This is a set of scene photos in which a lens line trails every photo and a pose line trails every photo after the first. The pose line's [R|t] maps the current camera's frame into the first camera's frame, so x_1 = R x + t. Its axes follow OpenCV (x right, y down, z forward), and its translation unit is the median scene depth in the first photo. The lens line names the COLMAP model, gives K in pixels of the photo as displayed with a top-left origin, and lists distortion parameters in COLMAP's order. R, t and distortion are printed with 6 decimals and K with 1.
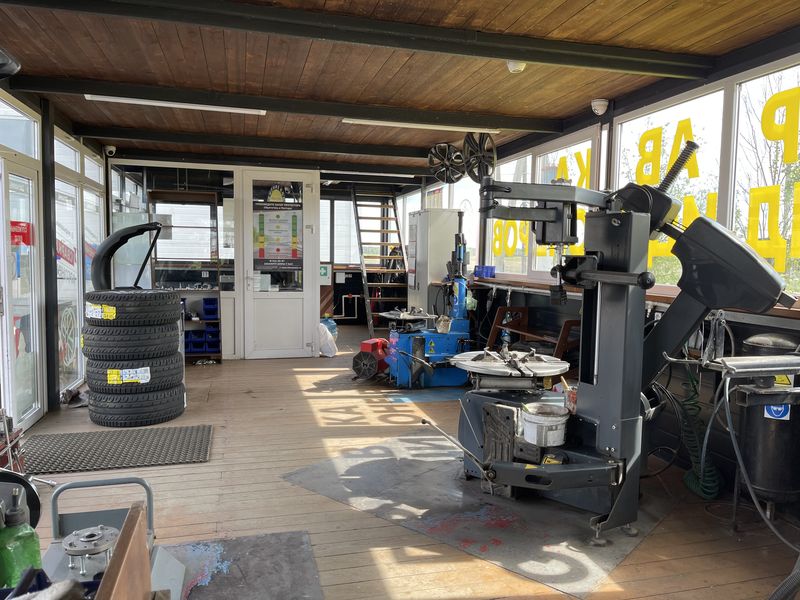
lens RADIAL K [[604.6, 0, 399.7], [0, 604.6, 301.4], [0, 0, 1]] dist [0.074843, -0.102221]
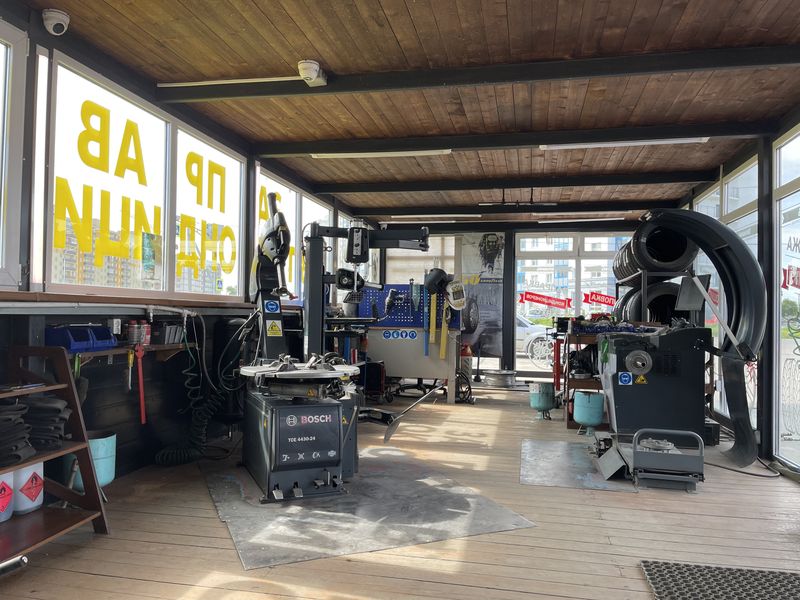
lens RADIAL K [[604.6, 0, 401.9], [0, 604.6, 301.7], [0, 0, 1]] dist [0.074843, -0.102221]
pose [[-0.891648, -0.023411, 0.452123, -0.464382], [-0.001410, 0.998801, 0.048938, -0.067540], [-0.452726, 0.042998, -0.890612, 2.087158]]
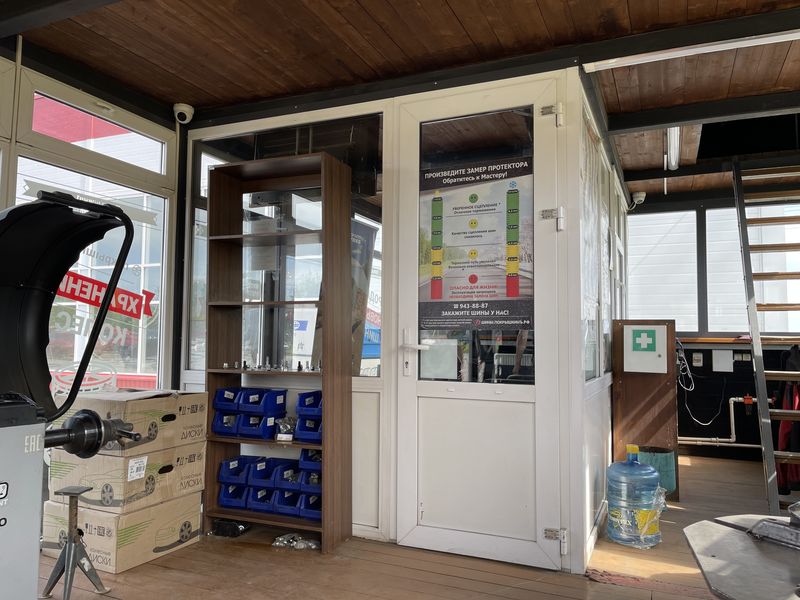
lens RADIAL K [[604.6, 0, 400.4], [0, 604.6, 302.5], [0, 0, 1]] dist [0.074843, -0.102221]
pose [[0.782347, -0.048555, -0.620947, 0.012329], [-0.043373, 0.990289, -0.132082, -0.013362], [0.621330, 0.130266, 0.772644, 0.656972]]
